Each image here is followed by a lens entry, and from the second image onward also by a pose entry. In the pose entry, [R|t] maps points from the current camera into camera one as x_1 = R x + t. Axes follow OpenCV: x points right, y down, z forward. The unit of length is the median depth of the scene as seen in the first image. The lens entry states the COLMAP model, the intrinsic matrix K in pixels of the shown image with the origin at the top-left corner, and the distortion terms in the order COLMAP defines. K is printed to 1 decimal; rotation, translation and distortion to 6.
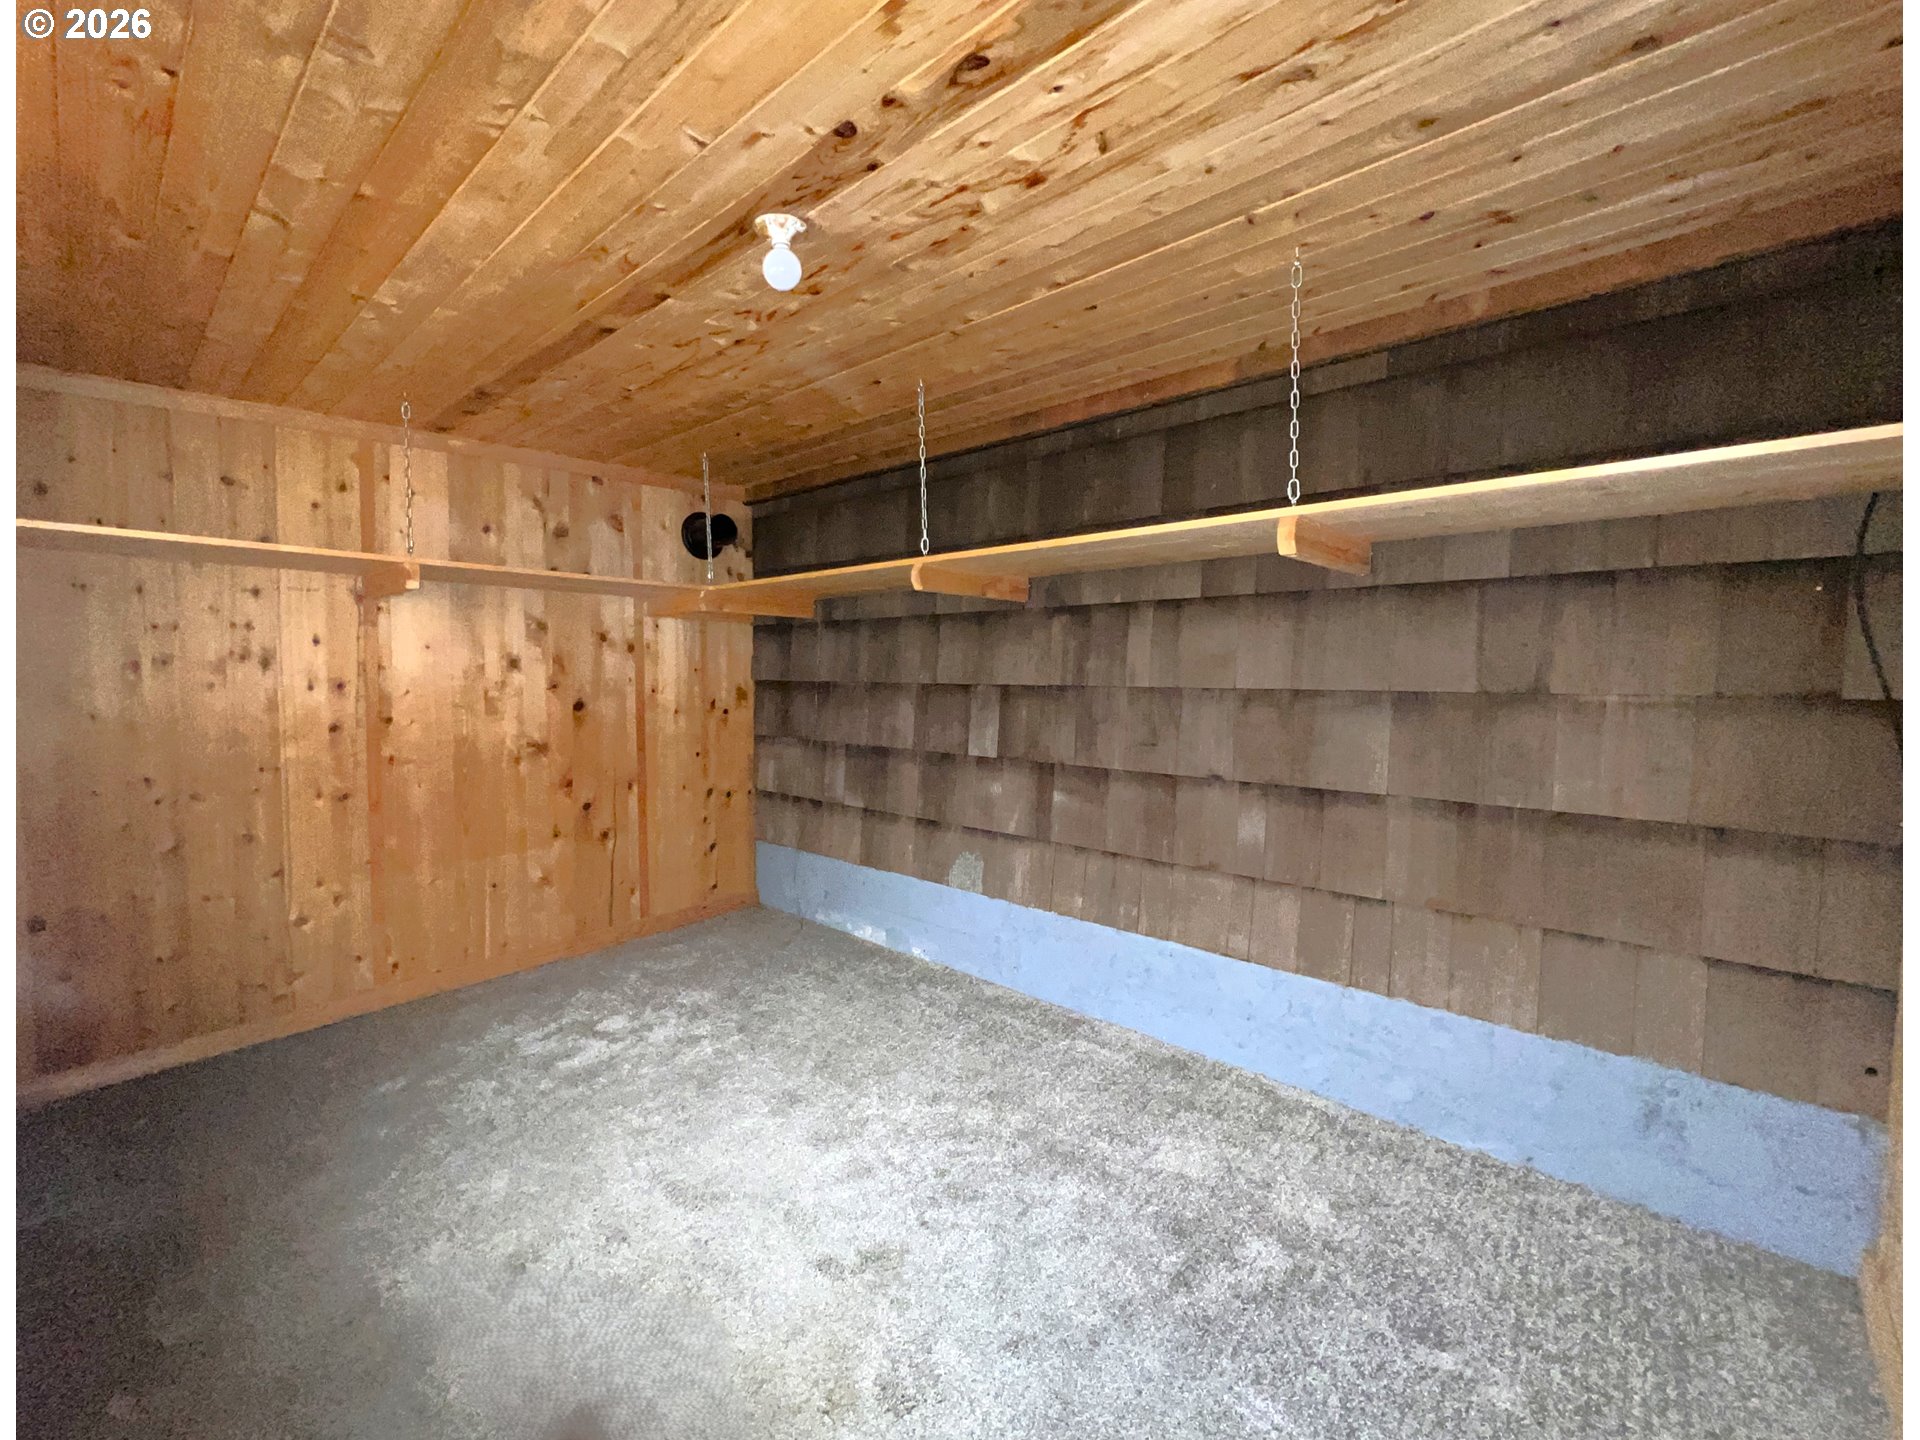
lens RADIAL K [[768.0, 0, 960.0], [0, 768.0, 720.0], [0, 0, 1]] dist [0.000413, -0.000141]
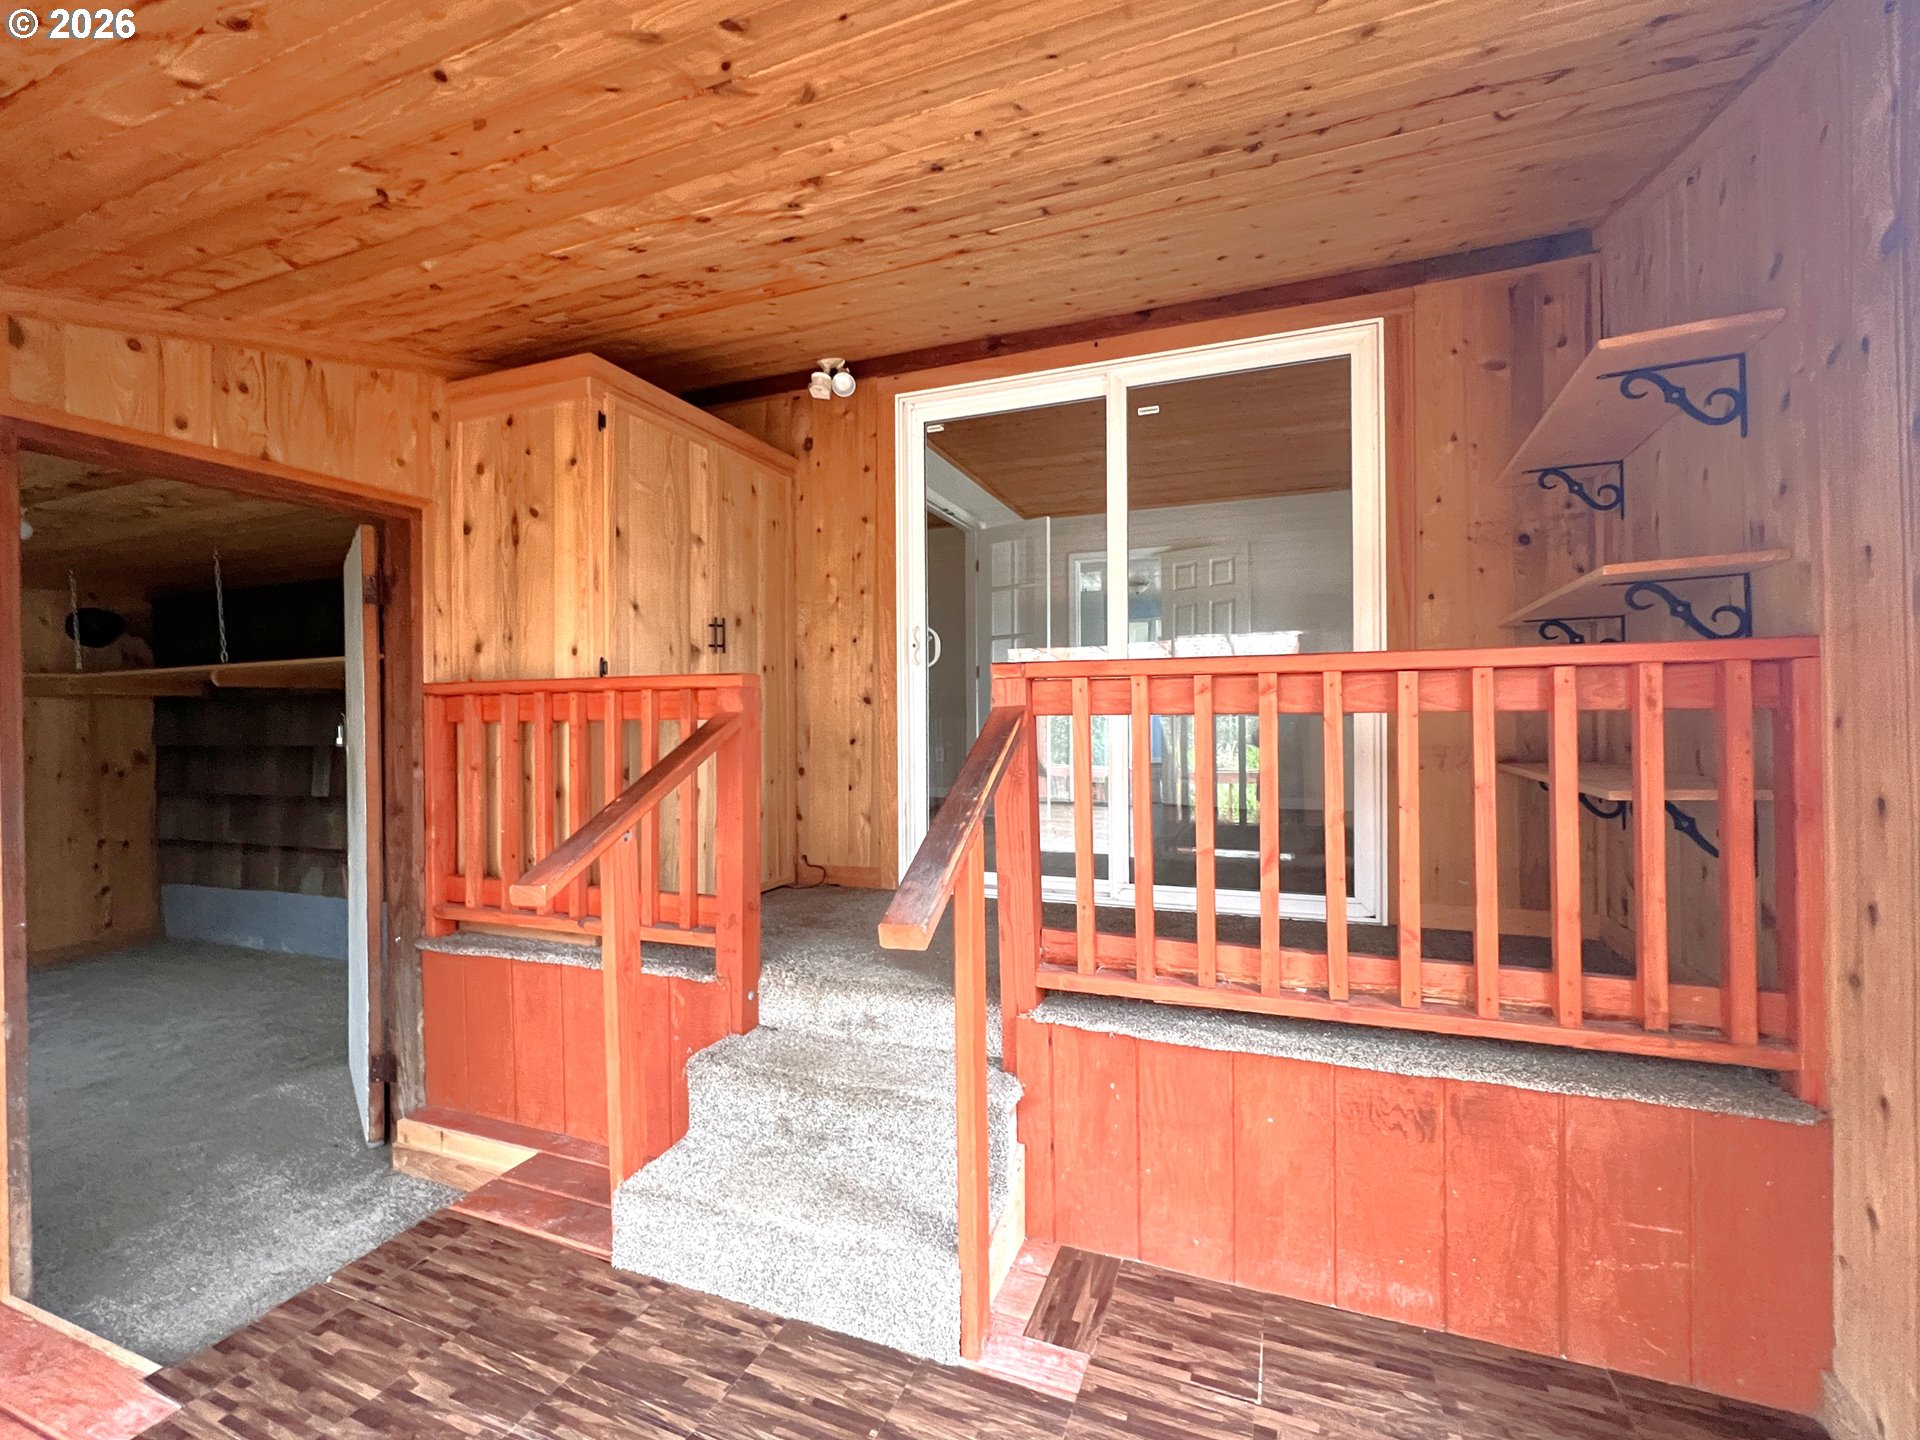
lens RADIAL K [[809.8, 0, 960.0], [0, 809.8, 720.0], [0, 0, 1]] dist [0.001672, 0.000277]
pose [[0.937508, -0.016179, 0.347586, 0.530793], [0.040036, 0.997300, -0.061563, 0.039356], [-0.345652, 0.071632, 0.935625, -0.701826]]
